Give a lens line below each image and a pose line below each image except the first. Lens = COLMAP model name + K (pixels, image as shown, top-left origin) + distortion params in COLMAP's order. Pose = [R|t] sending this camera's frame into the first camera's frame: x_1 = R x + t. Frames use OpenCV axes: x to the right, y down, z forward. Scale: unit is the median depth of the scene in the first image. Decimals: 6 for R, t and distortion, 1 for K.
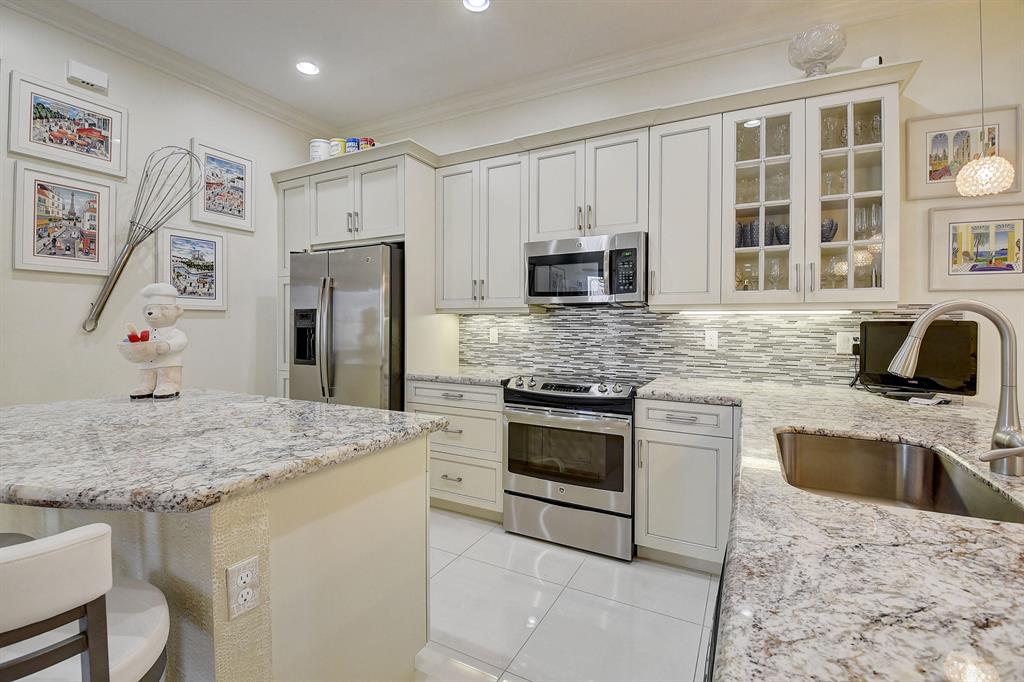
lens RADIAL K [[453.3, 0, 509.7], [0, 453.3, 330.2], [0, 0, 1]] dist [0.014164, -0.026101]
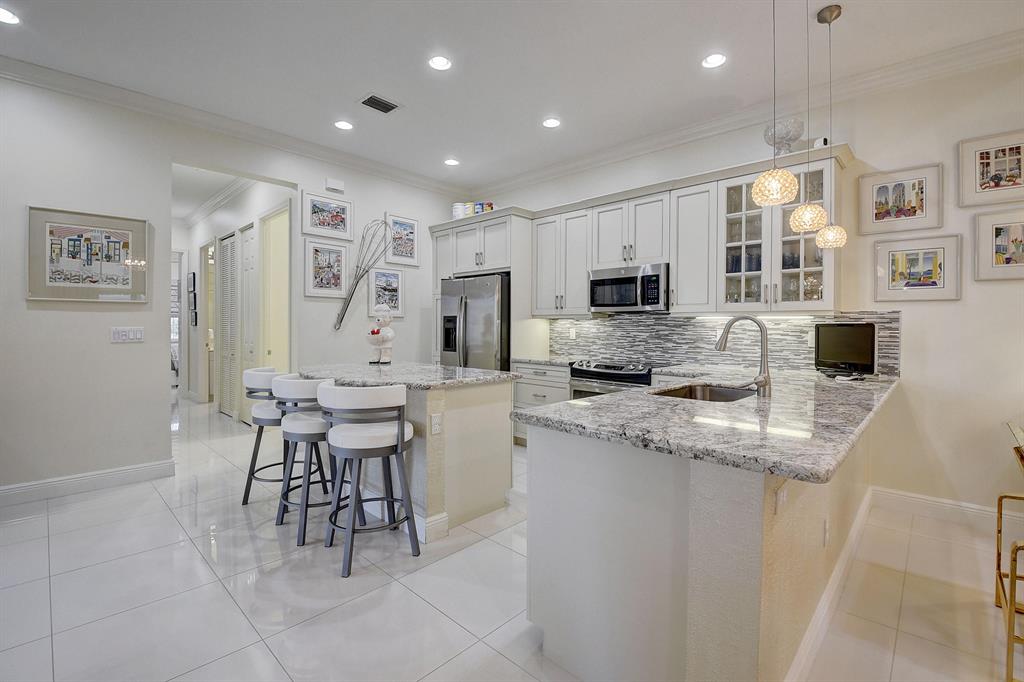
lens RADIAL K [[453.3, 0, 509.7], [0, 453.3, 330.2], [0, 0, 1]] dist [0.014164, -0.026101]
pose [[0.962935, 0.003364, -0.269711, 0.203905], [-0.004708, 0.999980, -0.004335, 0.009908], [0.269691, 0.005444, 0.962932, -0.538443]]
